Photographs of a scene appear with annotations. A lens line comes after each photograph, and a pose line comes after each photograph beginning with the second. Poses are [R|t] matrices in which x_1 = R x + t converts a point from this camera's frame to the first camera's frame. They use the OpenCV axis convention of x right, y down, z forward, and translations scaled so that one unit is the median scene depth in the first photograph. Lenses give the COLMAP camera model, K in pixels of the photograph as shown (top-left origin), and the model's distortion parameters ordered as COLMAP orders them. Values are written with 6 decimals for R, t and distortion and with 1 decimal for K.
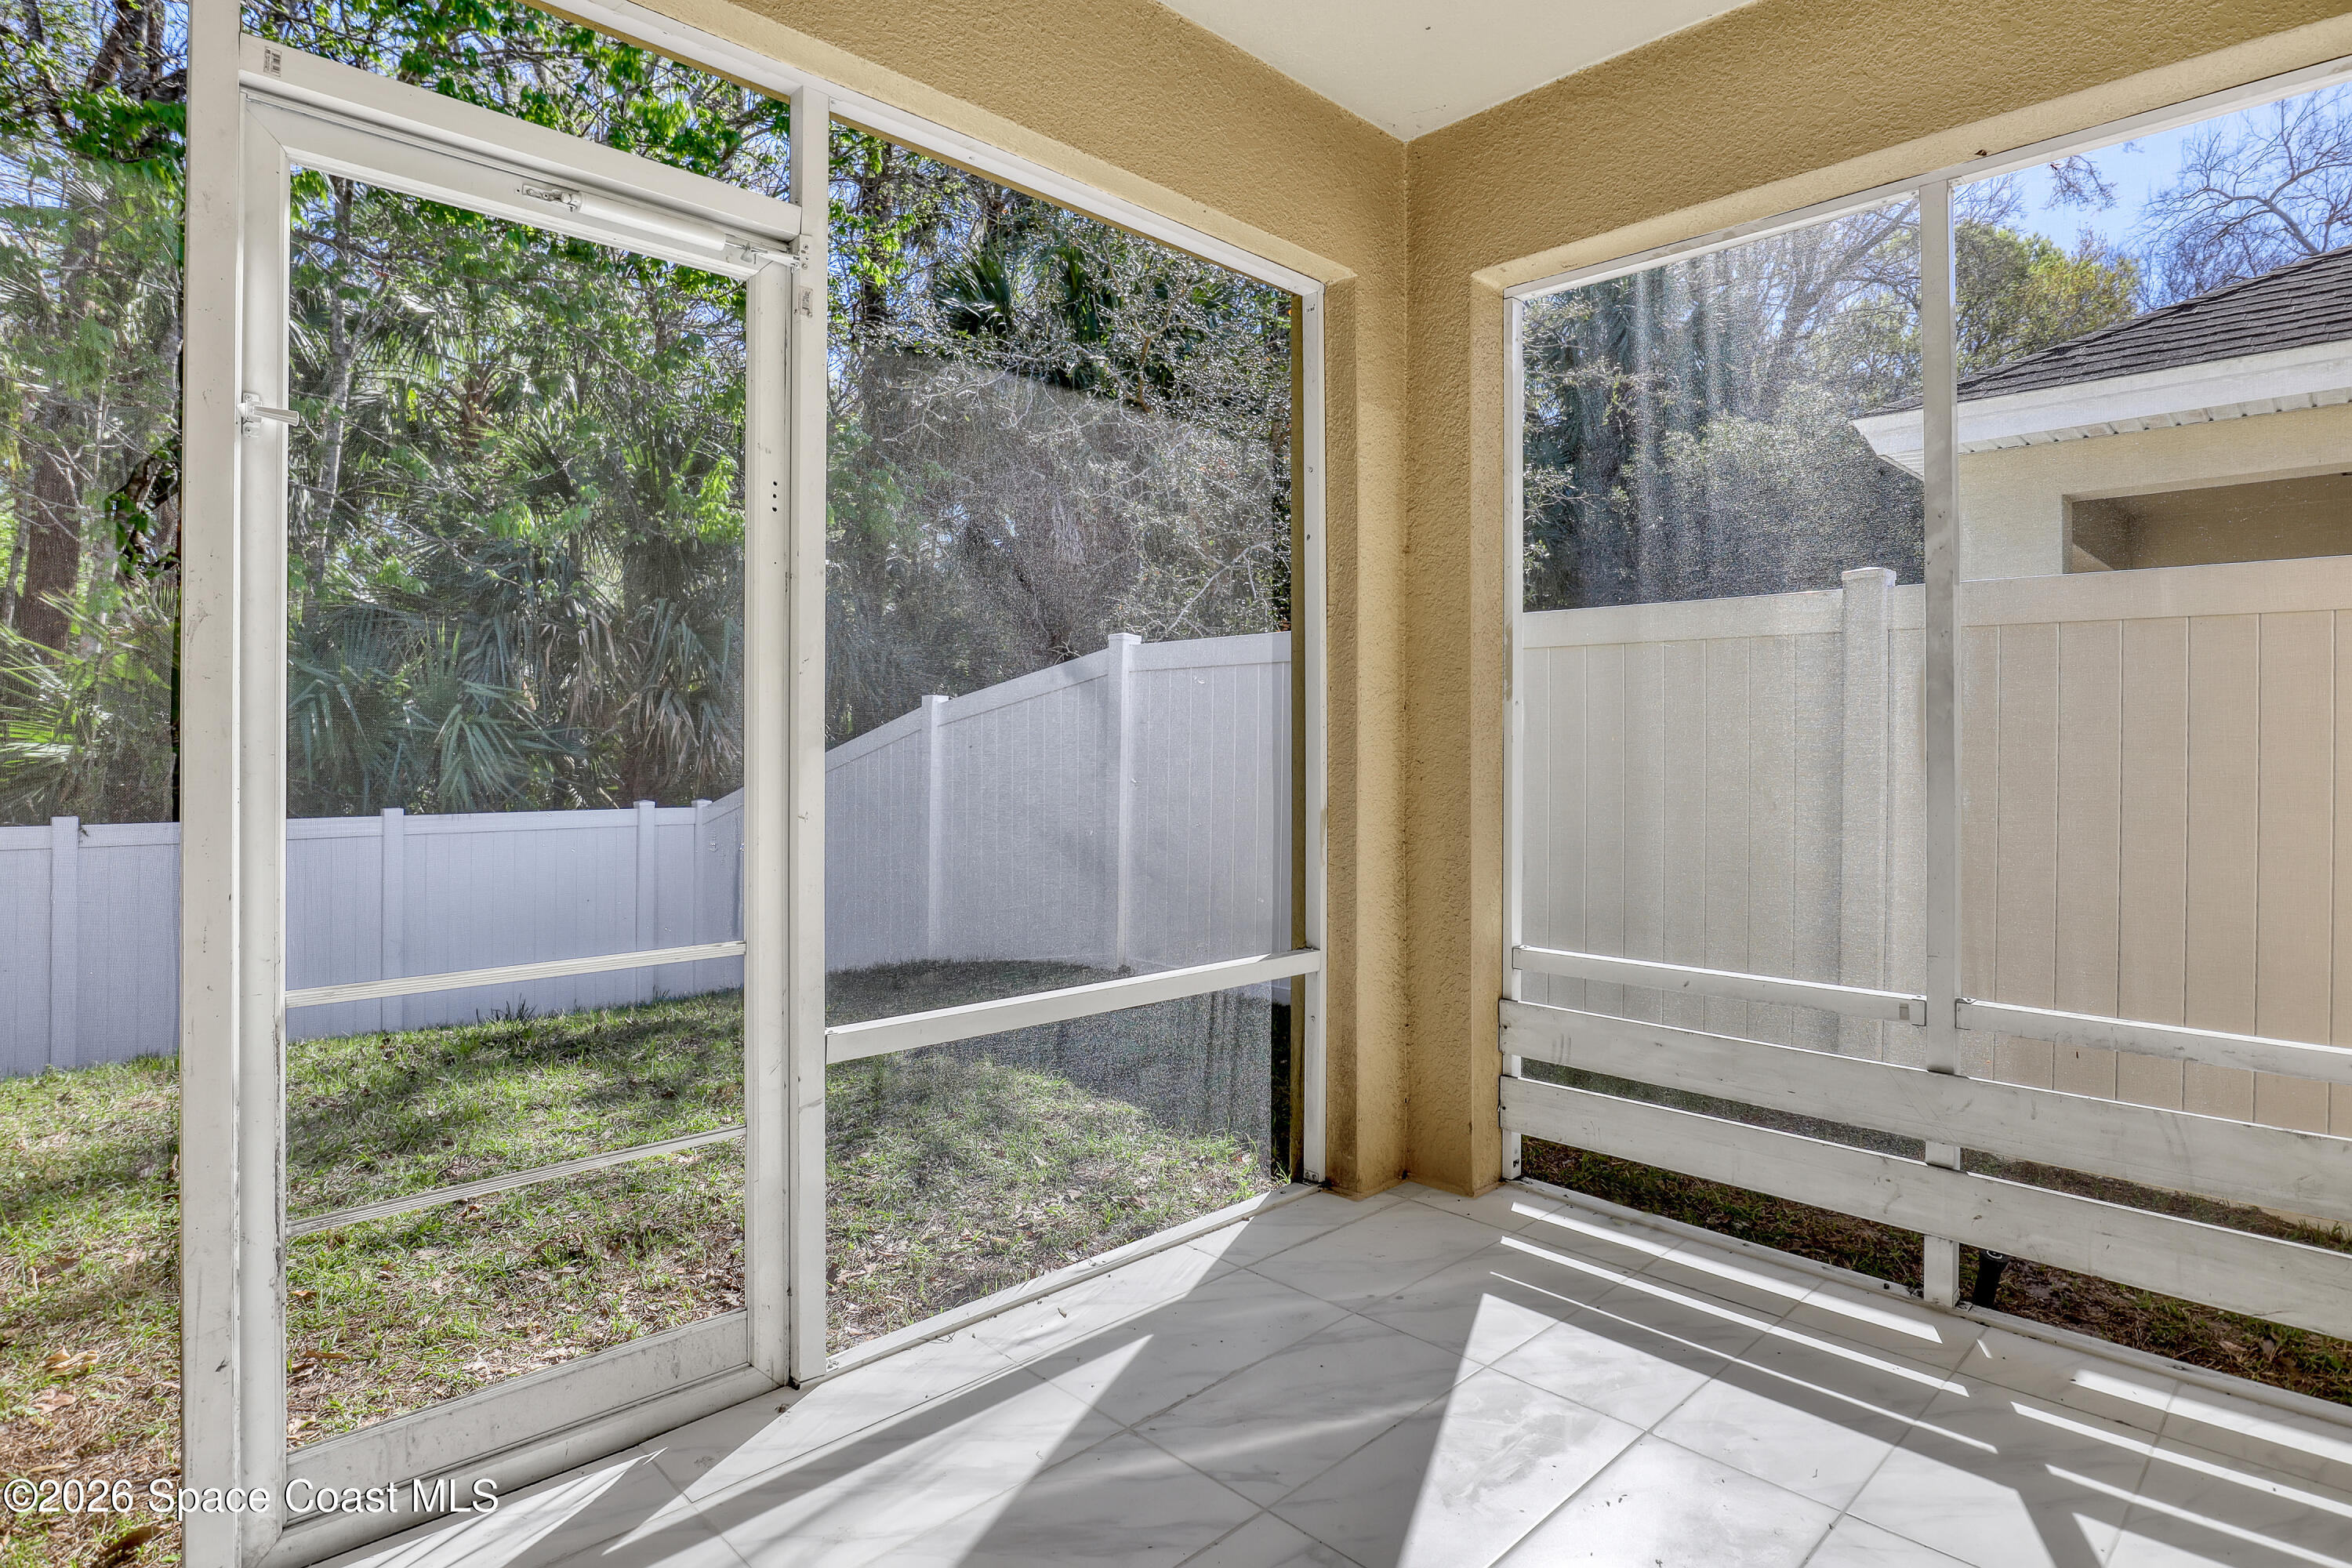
lens RADIAL K [[1237.3, 0, 1174.2], [0, 1237.3, 752.1], [0, 0, 1]] dist [-0.027195, 0.000463]
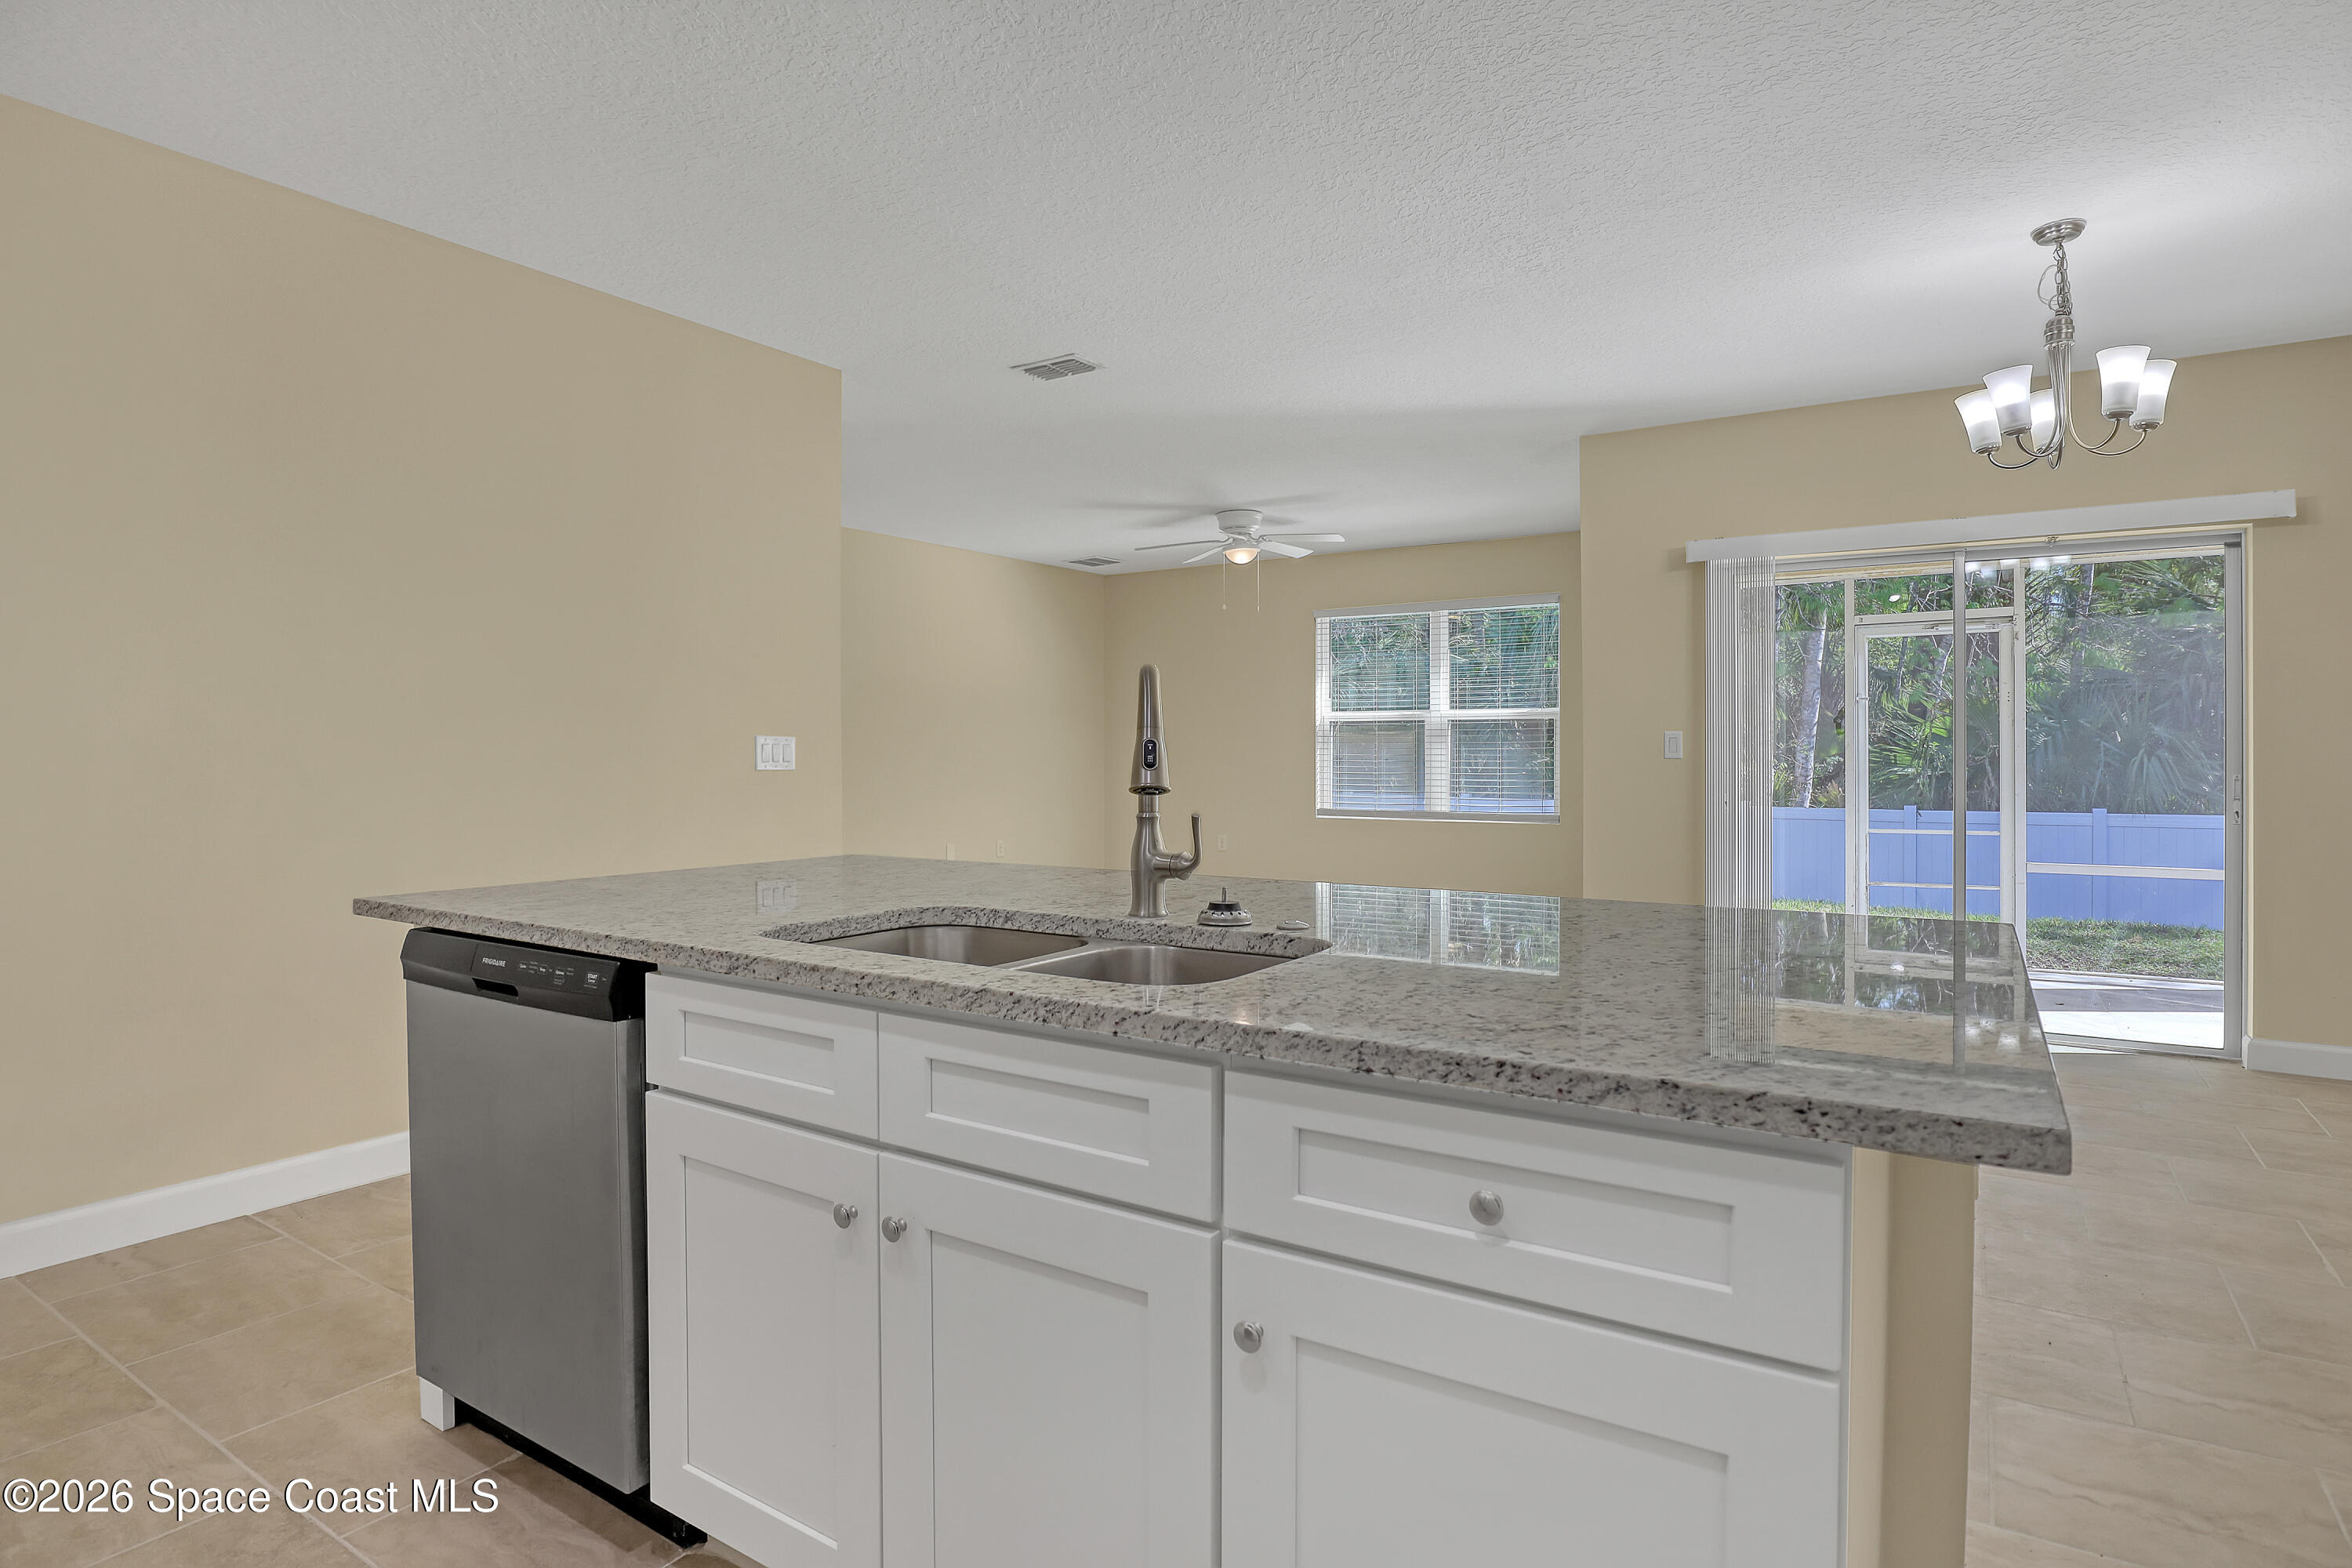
lens RADIAL K [[1237.3, 0, 1174.2], [0, 1237.3, 752.1], [0, 0, 1]] dist [-0.027195, 0.000463]
pose [[0.215455, -0.006425, -0.976493, 2.348433], [-0.008936, 0.999924, -0.008551, -0.009037], [0.976473, 0.010568, 0.215381, -1.849279]]
